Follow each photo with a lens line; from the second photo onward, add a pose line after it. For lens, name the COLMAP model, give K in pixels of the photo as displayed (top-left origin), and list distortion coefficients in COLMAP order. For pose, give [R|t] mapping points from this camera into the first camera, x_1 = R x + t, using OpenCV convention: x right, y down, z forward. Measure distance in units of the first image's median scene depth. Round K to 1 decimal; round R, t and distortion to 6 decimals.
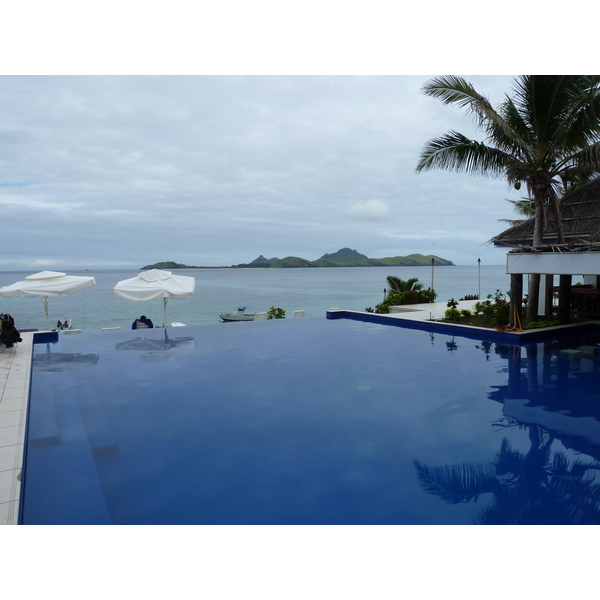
lens RADIAL K [[465.8, 0, 299.4], [0, 465.8, 301.1], [0, 0, 1]] dist [0.000375, 0.001028]
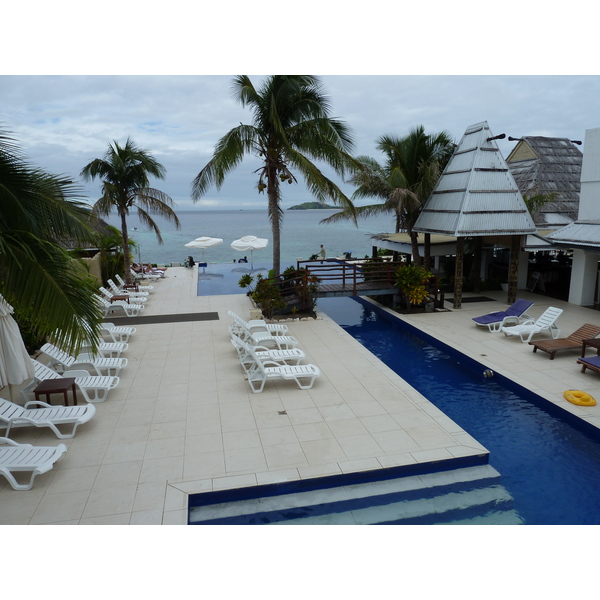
lens RADIAL K [[465.8, 0, 300.8], [0, 465.8, 299.4], [0, 0, 1]] dist [0.000375, 0.001028]
pose [[0.951343, 0.065061, -0.301188, 0.612920], [-0.026418, 0.991078, 0.130640, -0.067659], [0.307000, -0.116327, 0.944573, -1.039096]]
